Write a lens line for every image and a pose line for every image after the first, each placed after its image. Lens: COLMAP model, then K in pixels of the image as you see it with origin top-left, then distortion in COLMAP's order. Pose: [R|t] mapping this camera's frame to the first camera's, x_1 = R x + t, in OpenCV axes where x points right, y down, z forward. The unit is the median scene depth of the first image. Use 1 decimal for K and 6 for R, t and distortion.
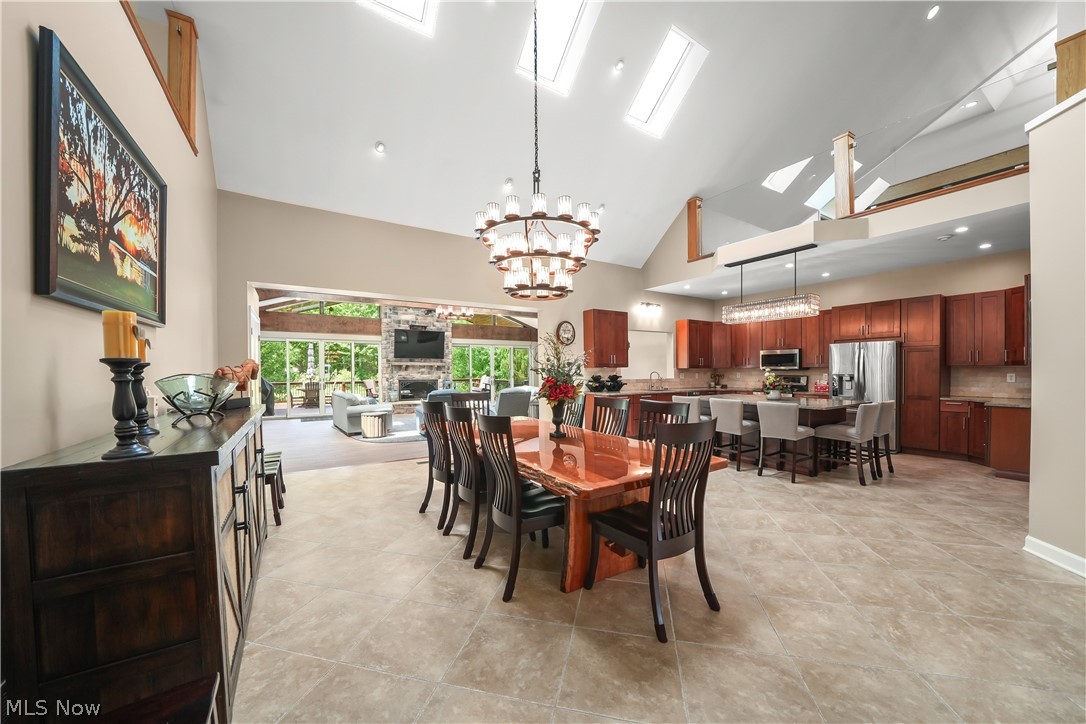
lens RADIAL K [[376.8, 0, 543.9], [0, 376.8, 373.1], [0, 0, 1]] dist [-0.017525, 0.000136]
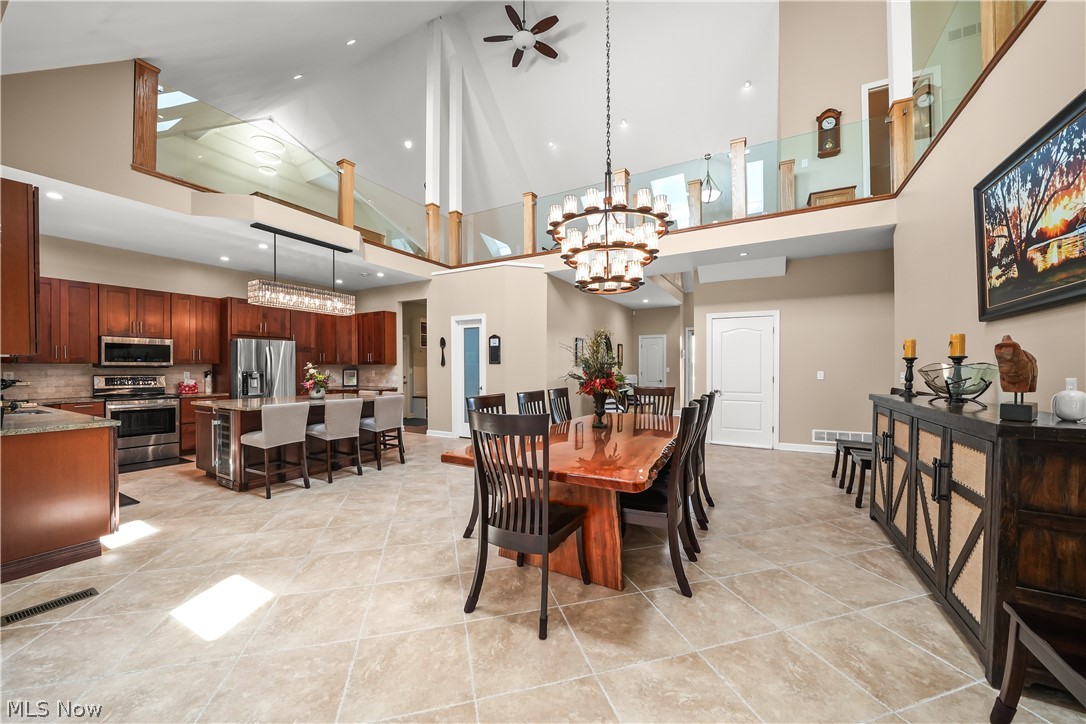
lens RADIAL K [[392.4, 0, 537.7], [0, 392.4, 370.3], [0, 0, 1]] dist [-0.024165, 0.000068]
pose [[-0.460305, -0.003216, 0.887755, -0.376508], [0.007904, 0.999939, 0.007721, -0.001629], [-0.887726, 0.010571, -0.460251, 0.739726]]
